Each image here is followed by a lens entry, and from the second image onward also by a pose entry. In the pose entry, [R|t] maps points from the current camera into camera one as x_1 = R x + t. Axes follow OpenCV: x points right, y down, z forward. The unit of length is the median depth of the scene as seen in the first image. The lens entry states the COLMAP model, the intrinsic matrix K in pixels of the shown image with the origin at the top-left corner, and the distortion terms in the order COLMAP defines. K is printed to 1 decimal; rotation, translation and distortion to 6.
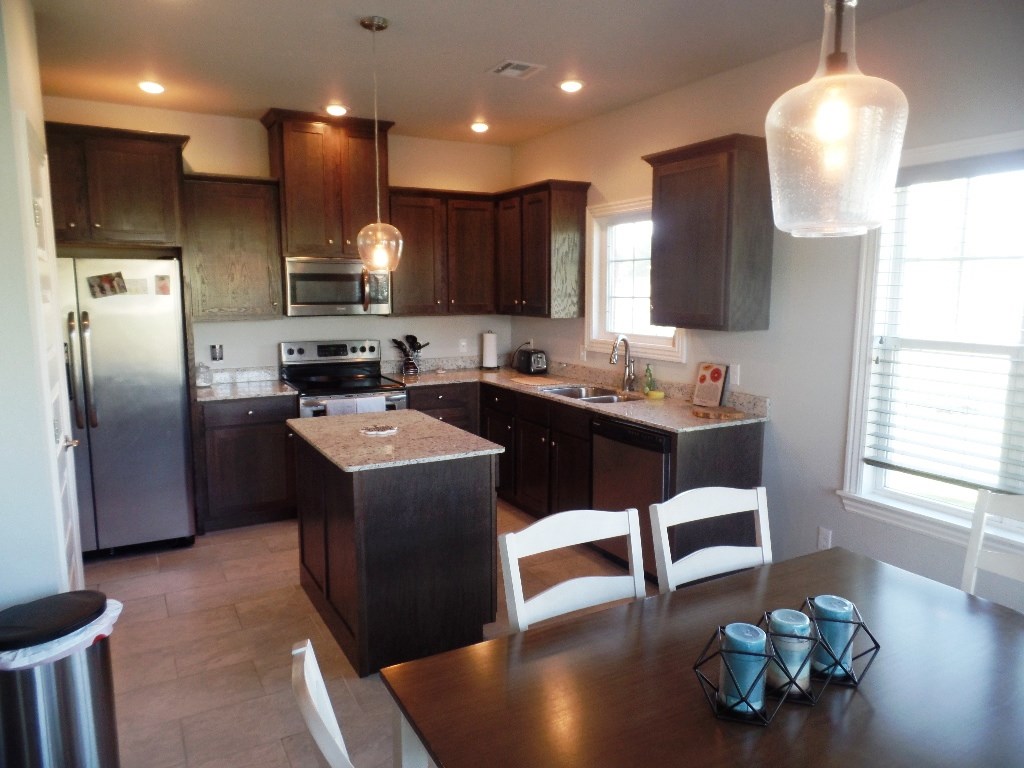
lens RADIAL K [[704.5, 0, 512.0], [0, 704.5, 384.0], [0, 0, 1]] dist [-0.002244, 0.002127]
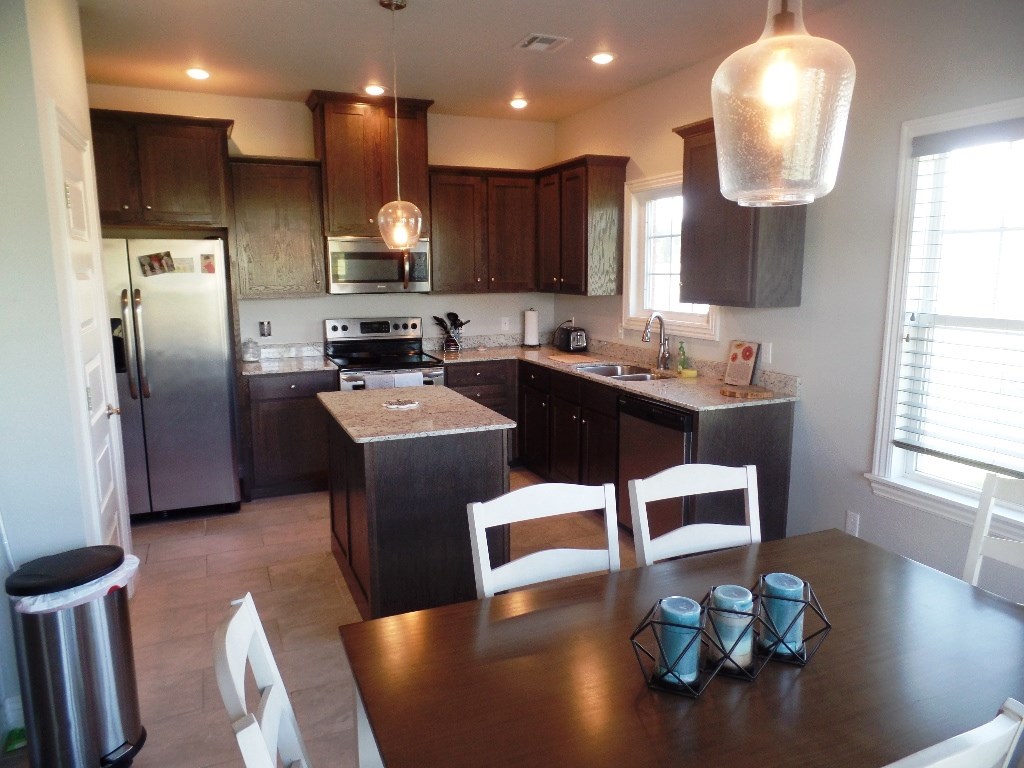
lens RADIAL K [[704.4, 0, 512.0], [0, 704.4, 384.0], [0, 0, 1]] dist [0.000214, -0.001209]
pose [[0.994541, 0.011812, -0.103679, 0.066275], [-0.008827, 0.999534, 0.029208, 0.004051], [0.103976, -0.028134, 0.994182, -0.003413]]
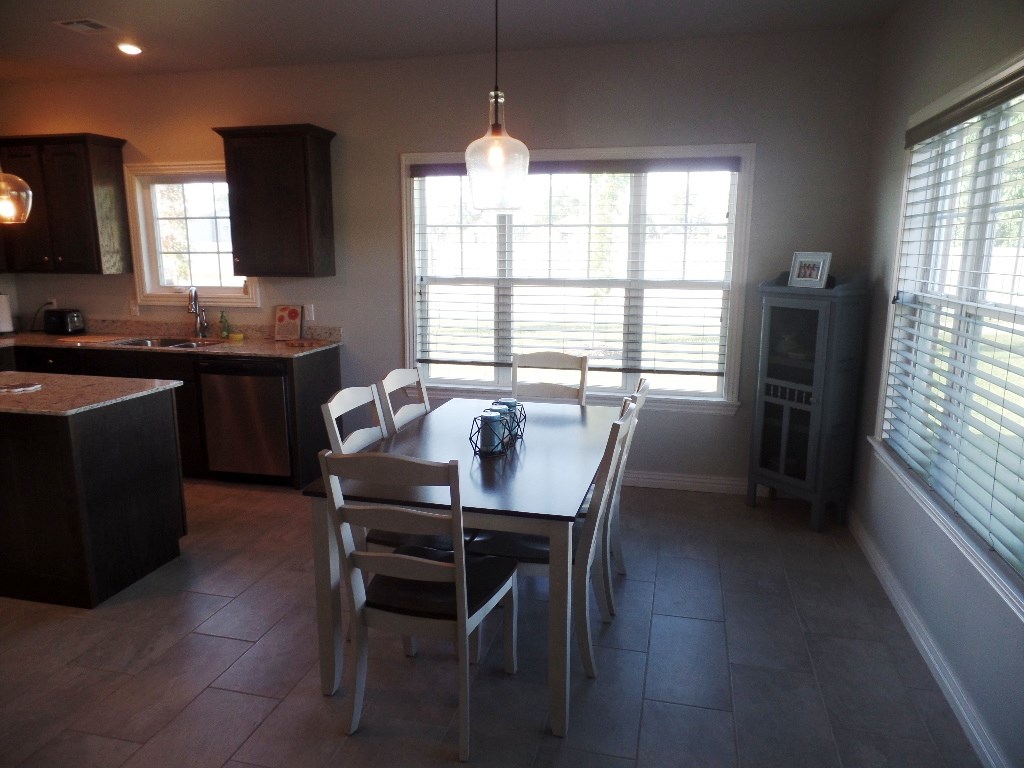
lens RADIAL K [[714.4, 0, 512.0], [0, 714.4, 384.0], [0, 0, 1]] dist [0.010199, 0.004855]
pose [[0.683863, -0.134661, 0.717076, -0.366598], [0.098305, 0.990864, 0.092325, 0.030177], [-0.722958, 0.007354, 0.690853, -0.153271]]
